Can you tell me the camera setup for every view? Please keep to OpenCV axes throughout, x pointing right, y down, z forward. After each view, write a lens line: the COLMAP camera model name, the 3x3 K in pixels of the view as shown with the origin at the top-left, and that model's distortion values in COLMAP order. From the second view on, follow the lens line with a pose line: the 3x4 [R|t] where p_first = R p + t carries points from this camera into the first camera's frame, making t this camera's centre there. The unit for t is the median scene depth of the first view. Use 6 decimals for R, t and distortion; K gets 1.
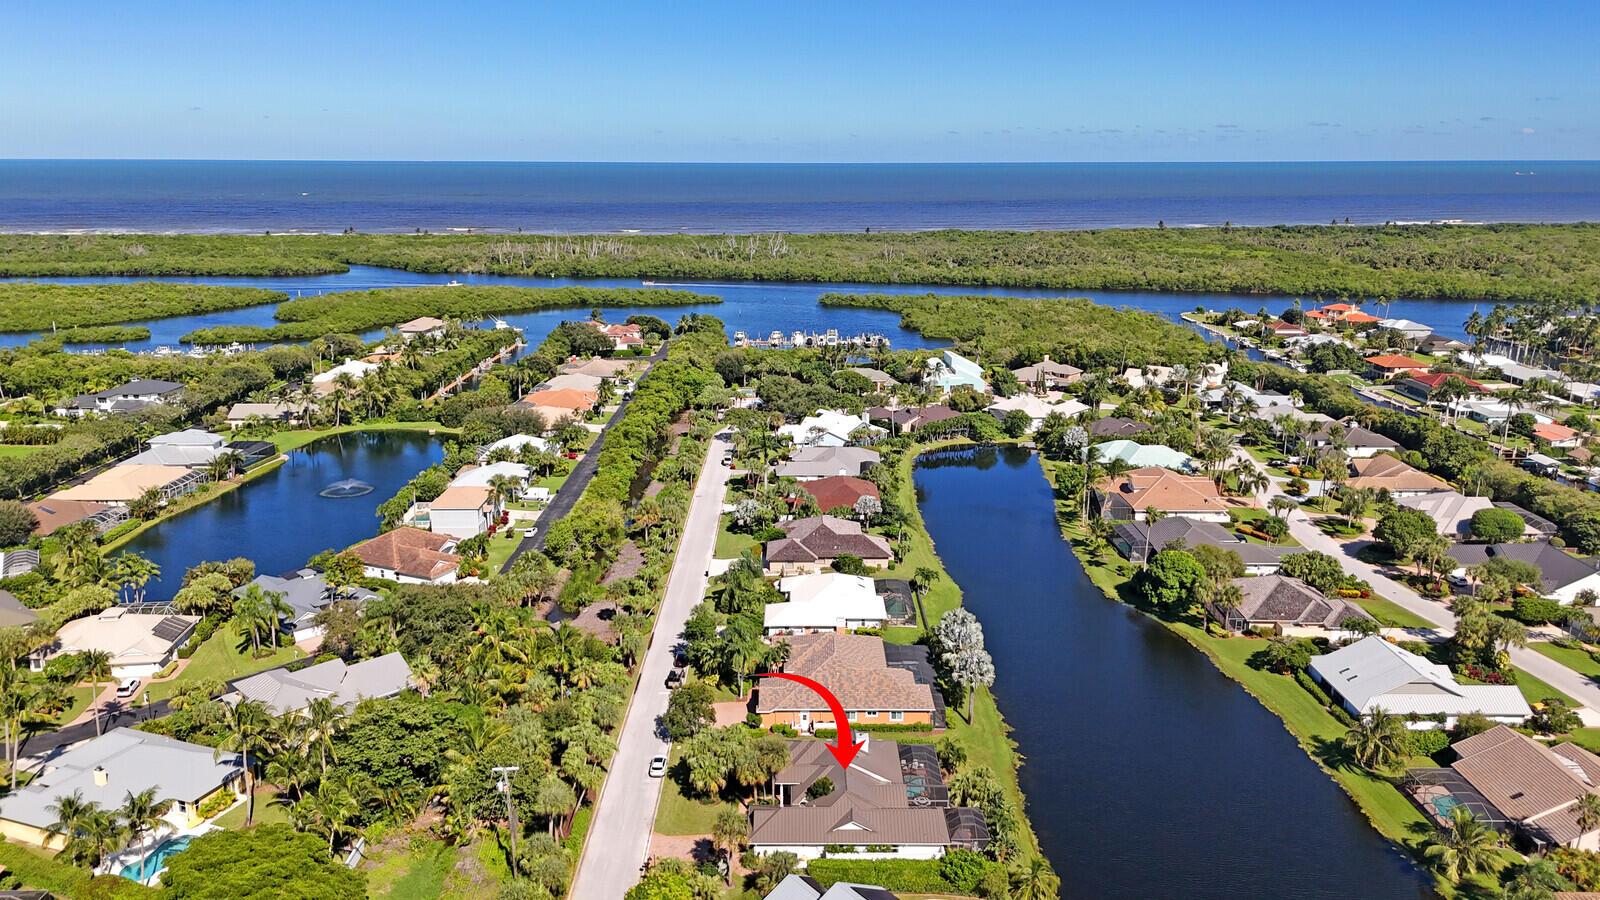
lens RADIAL K [[1167.3, 0, 800.0], [0, 1167.3, 450.0], [0, 0, 1]] dist [0.041505, -0.003216]
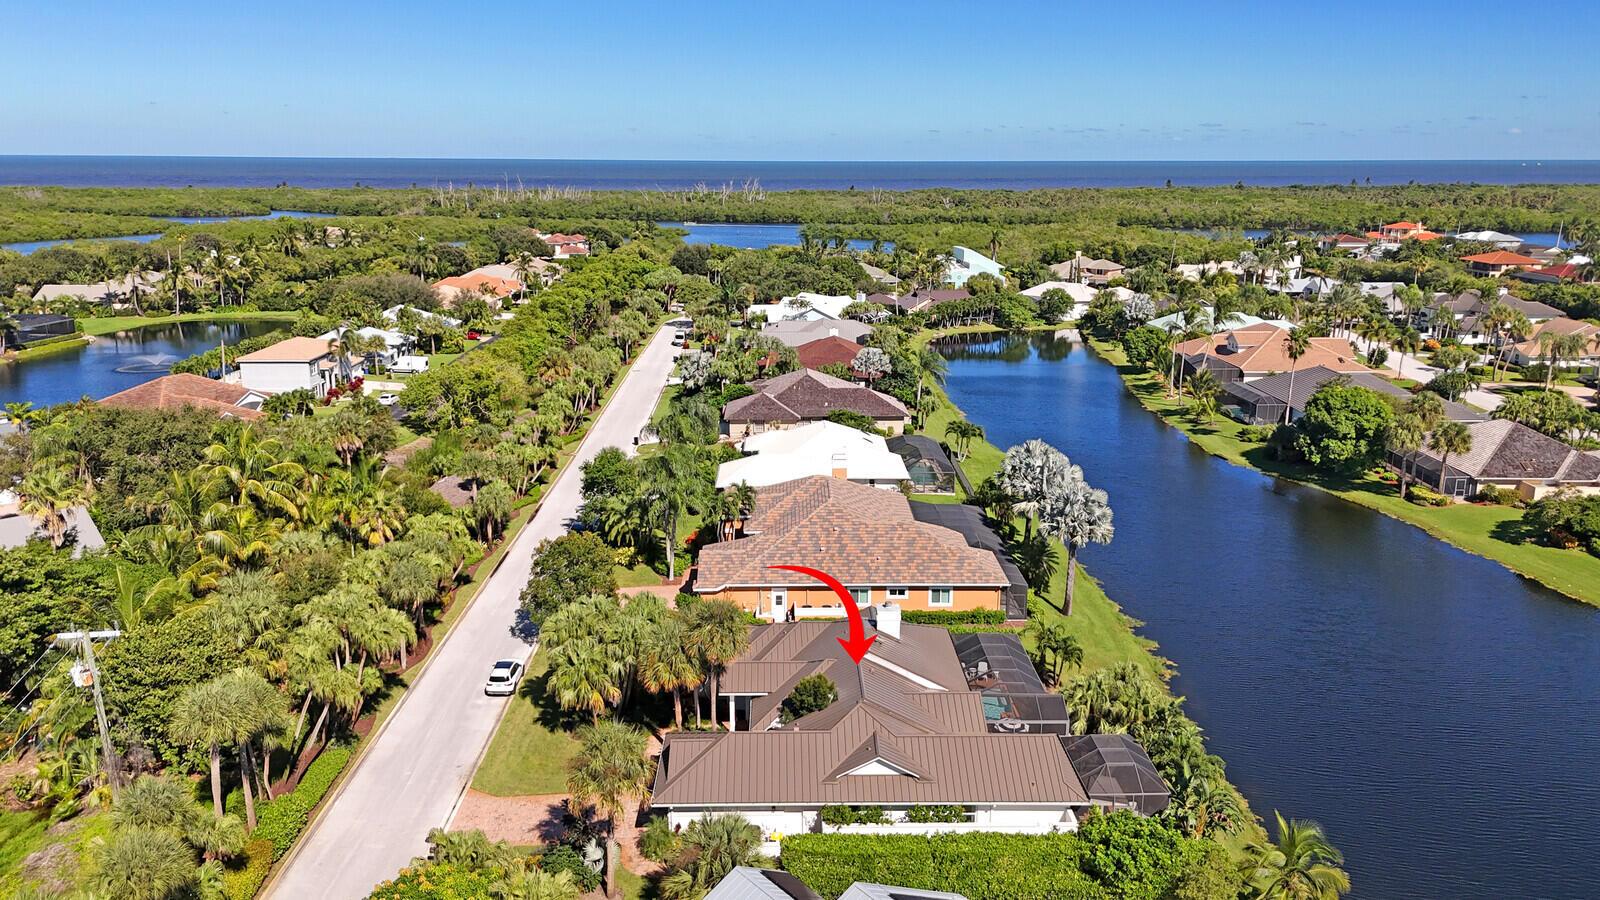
lens RADIAL K [[1205.9, 0, 800.0], [0, 1205.9, 450.0], [0, 0, 1]] dist [0.032437, 0.000791]
pose [[0.999860, -0.002163, 0.016597, 0.004232], [0.002206, 0.999994, -0.002602, 0.141119], [-0.016592, 0.002638, 0.999859, 0.374012]]
